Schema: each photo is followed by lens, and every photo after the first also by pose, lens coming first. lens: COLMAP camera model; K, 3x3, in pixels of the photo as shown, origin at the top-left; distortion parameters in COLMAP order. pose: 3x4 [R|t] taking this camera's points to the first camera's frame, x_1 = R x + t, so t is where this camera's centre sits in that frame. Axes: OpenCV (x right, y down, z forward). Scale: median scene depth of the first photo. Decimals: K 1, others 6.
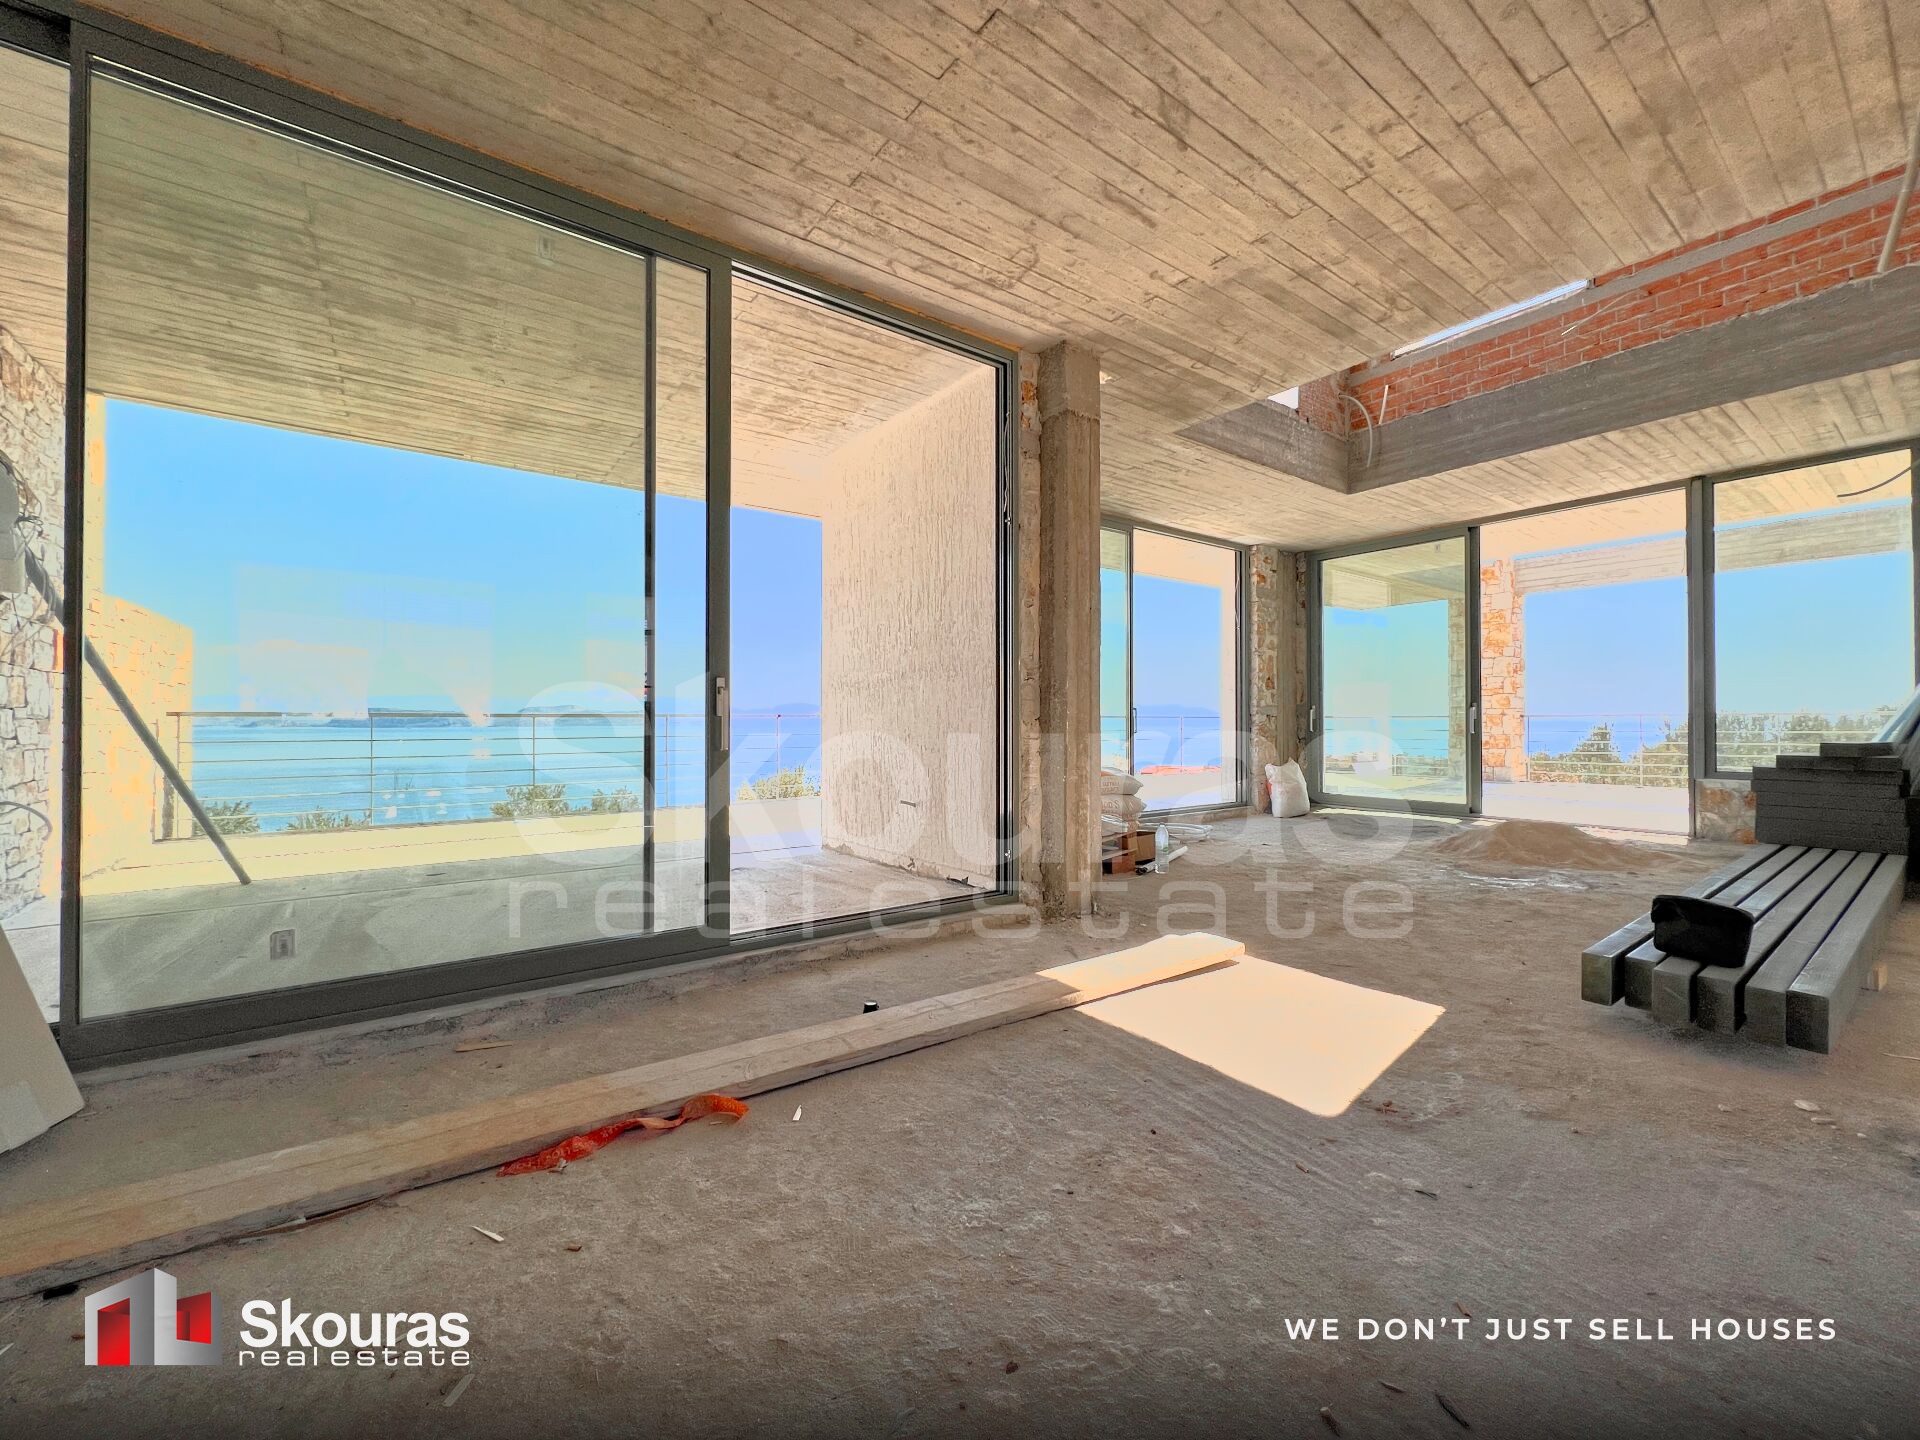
lens RADIAL K [[767.3, 0, 956.1], [0, 767.3, 715.5], [0, 0, 1]] dist [-0.000498, 0.000069]
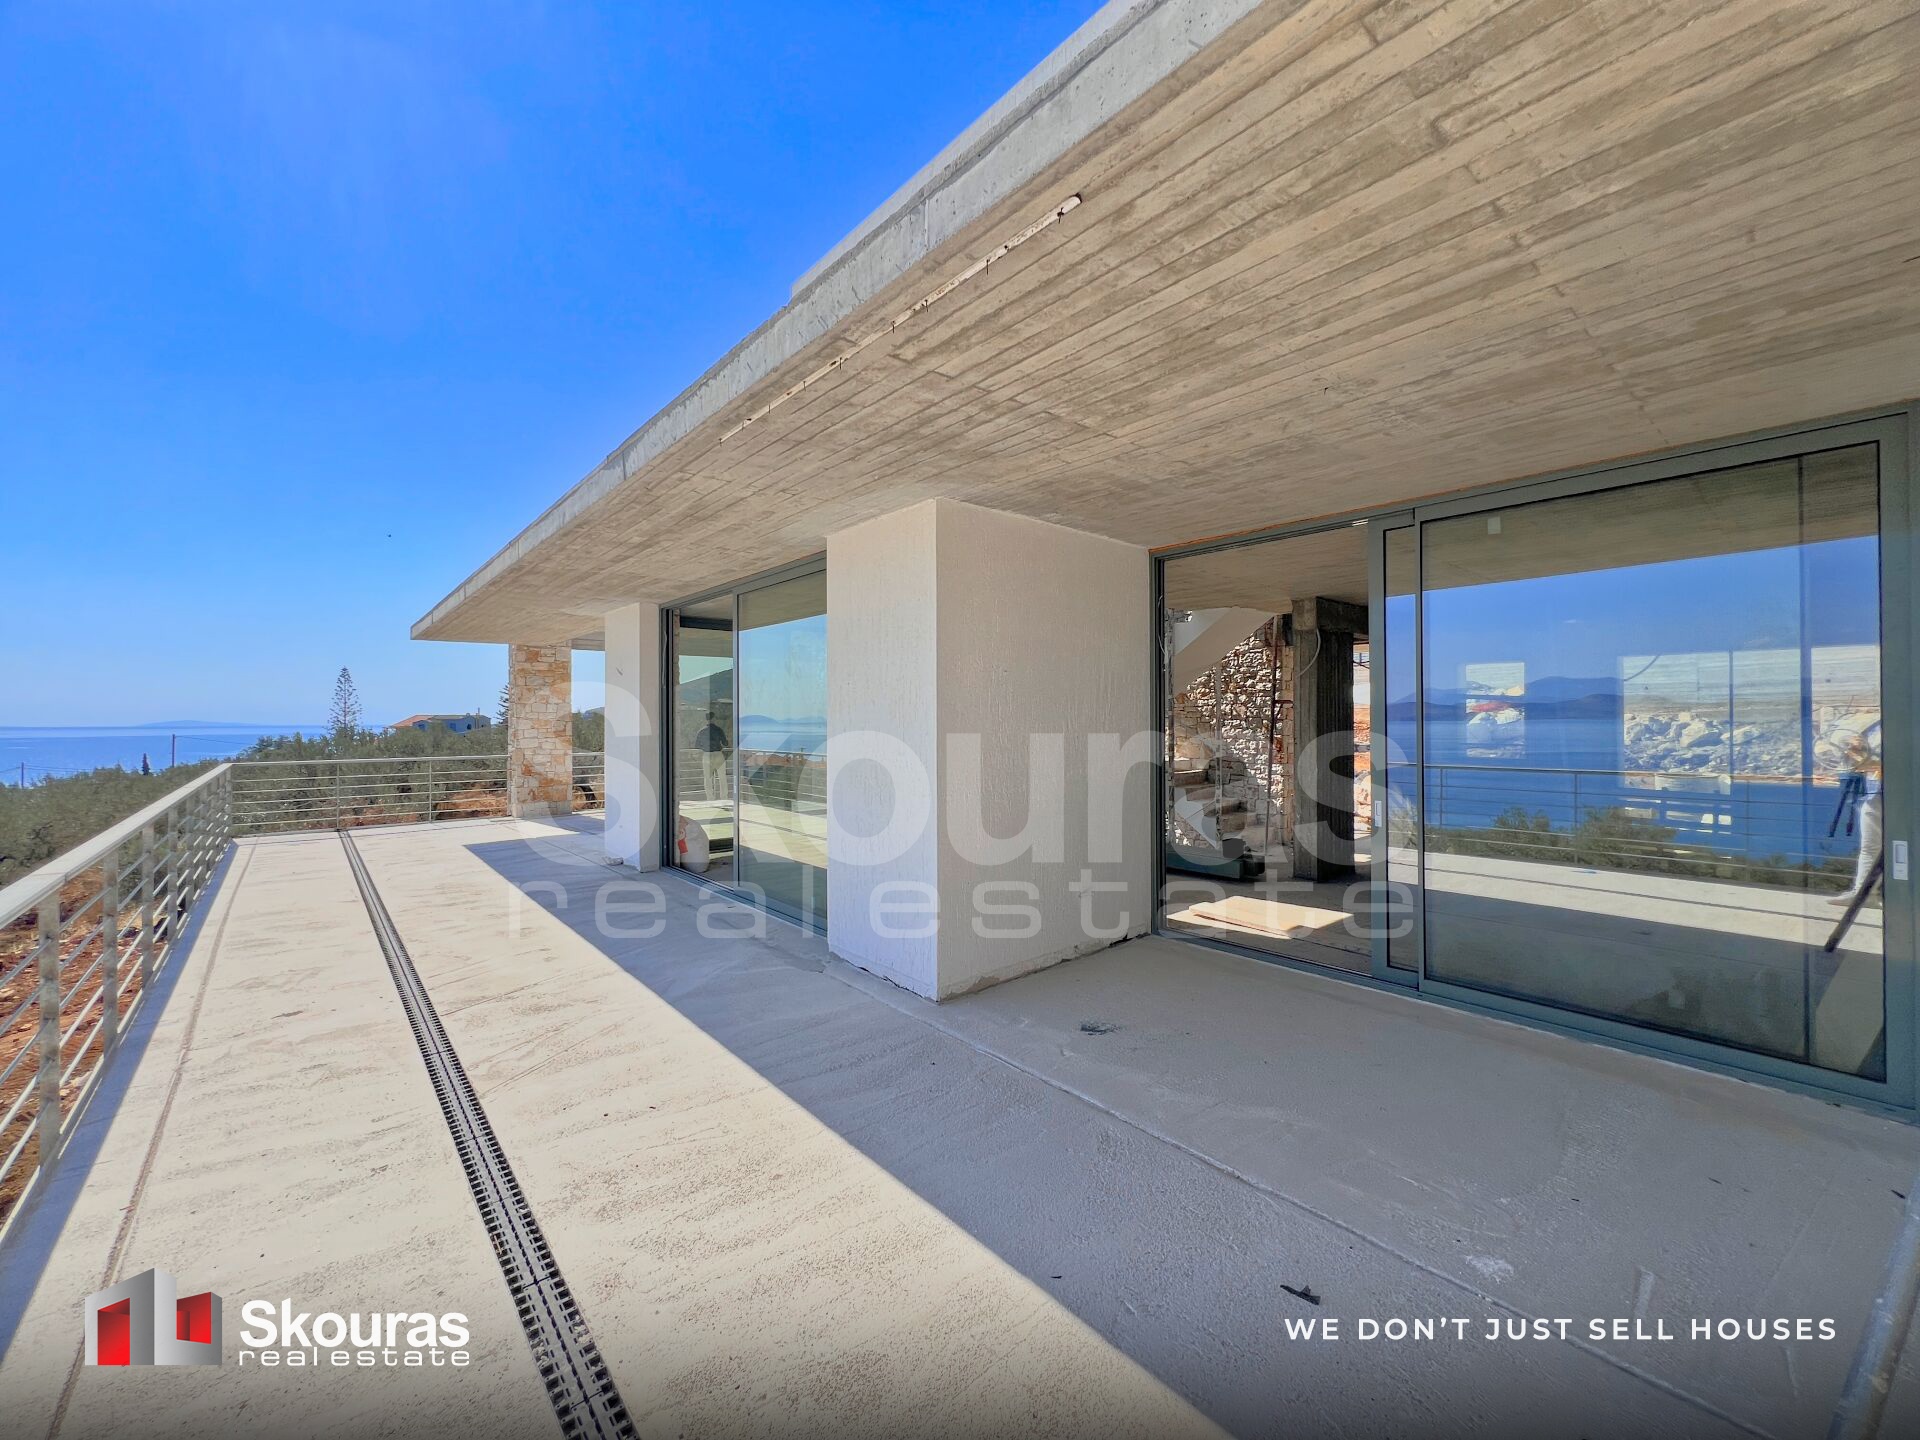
lens RADIAL K [[767.3, 0, 956.1], [0, 767.3, 715.5], [0, 0, 1]] dist [-0.000498, 0.000069]
pose [[-0.070158, 0.006184, 0.997517, -1.609816], [-0.003077, 0.999975, -0.006415, -0.187411], [-0.997531, -0.003519, -0.070137, 1.780385]]
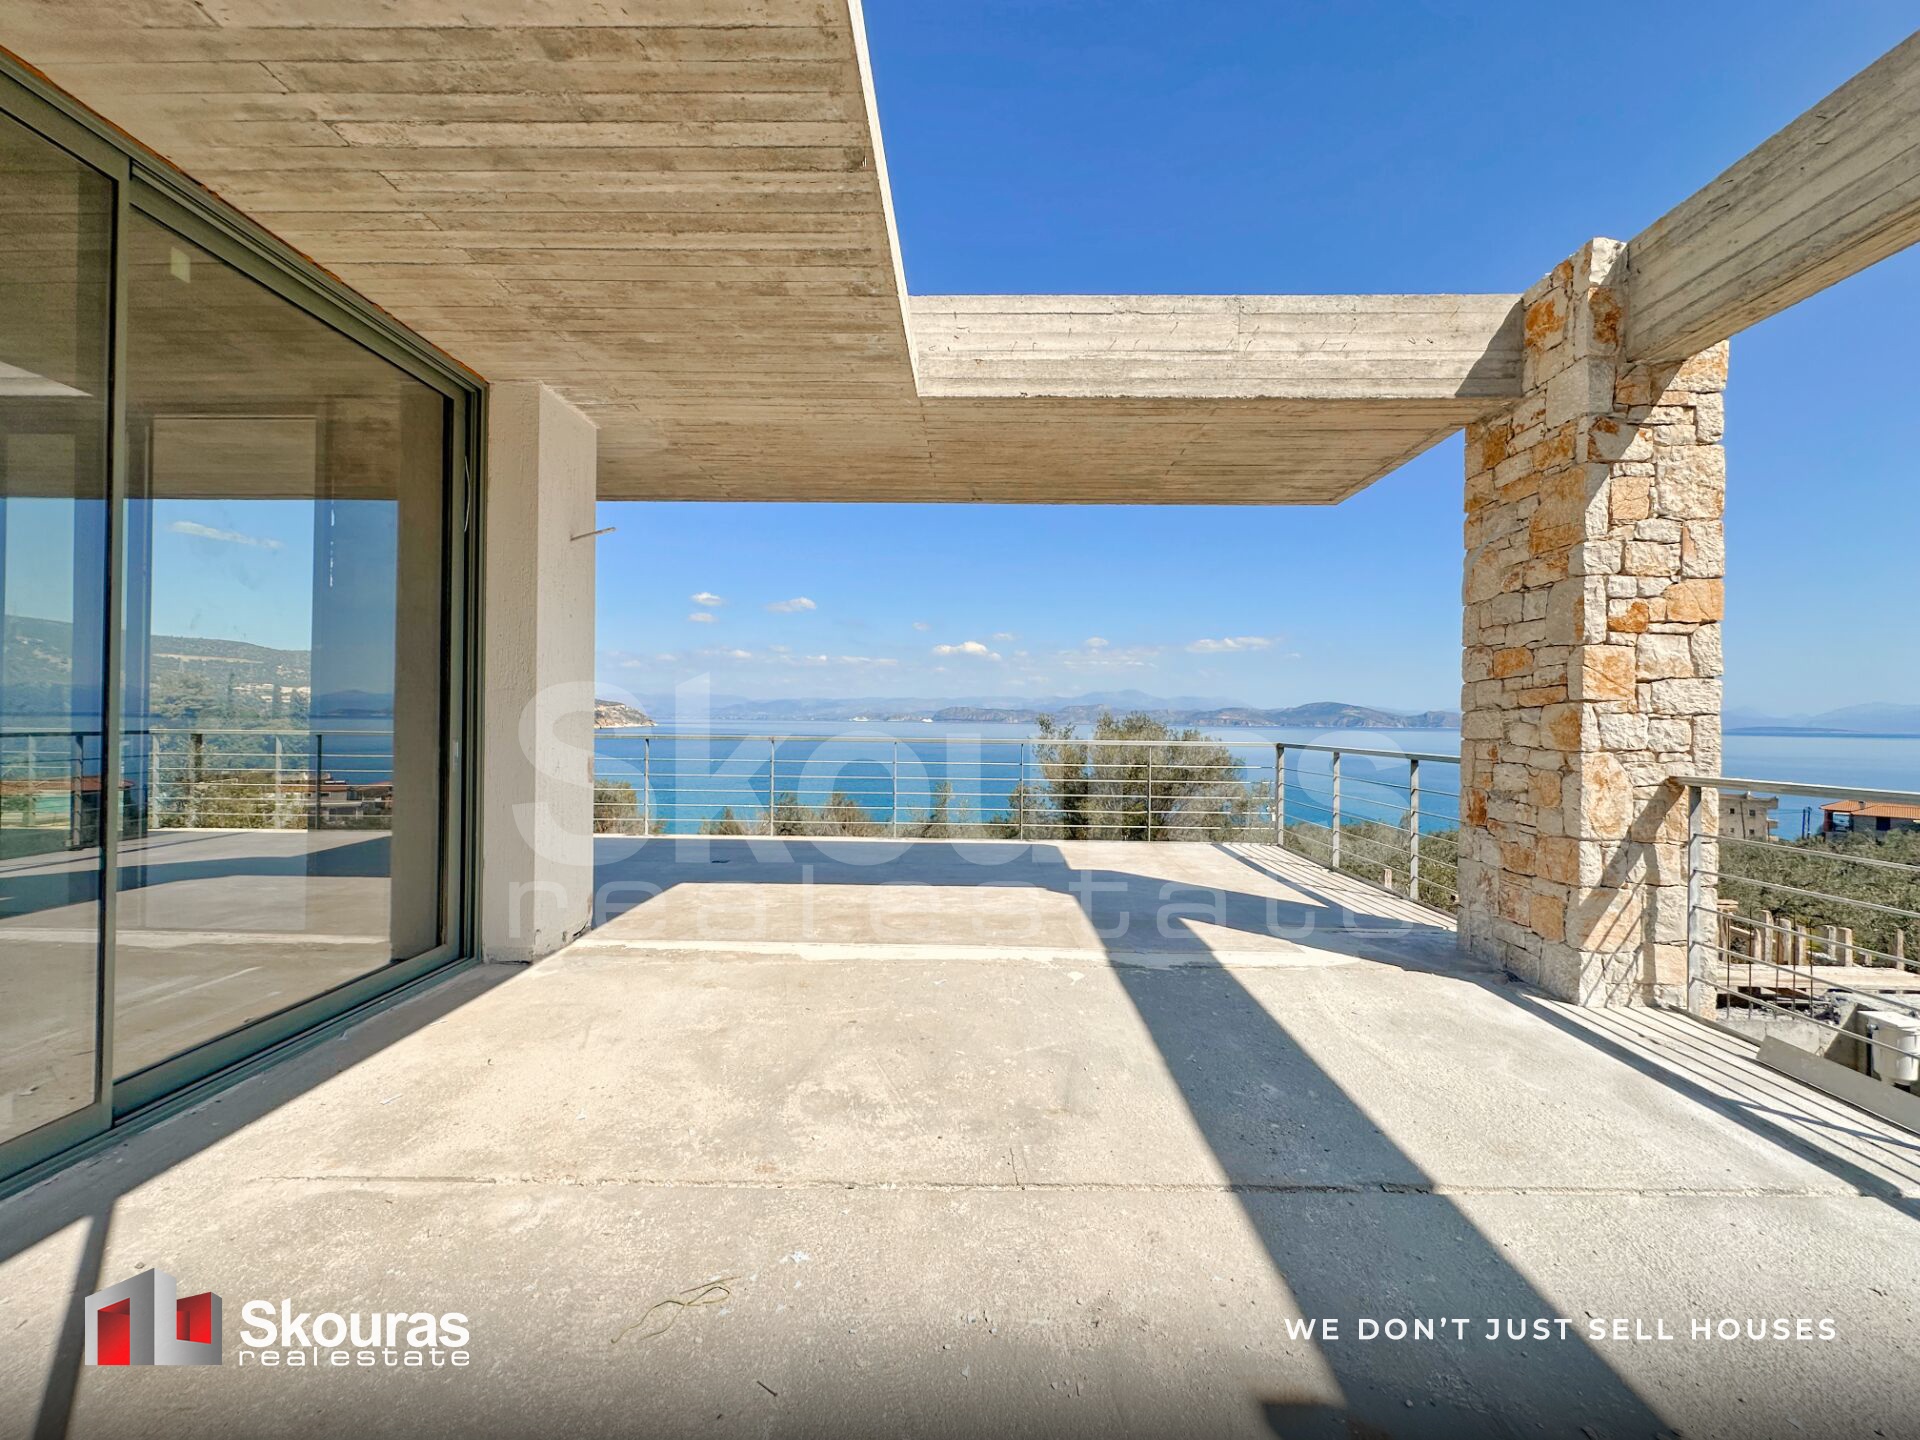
lens RADIAL K [[764.6, 0, 960.8], [0, 764.6, 716.7], [0, 0, 1]] dist [-0.000387, 0.000165]
pose [[0.795037, 0.008314, -0.606505, 2.485922], [-0.007463, 0.999964, 0.003925, -0.077833], [0.606516, 0.001406, 0.795070, 2.175424]]
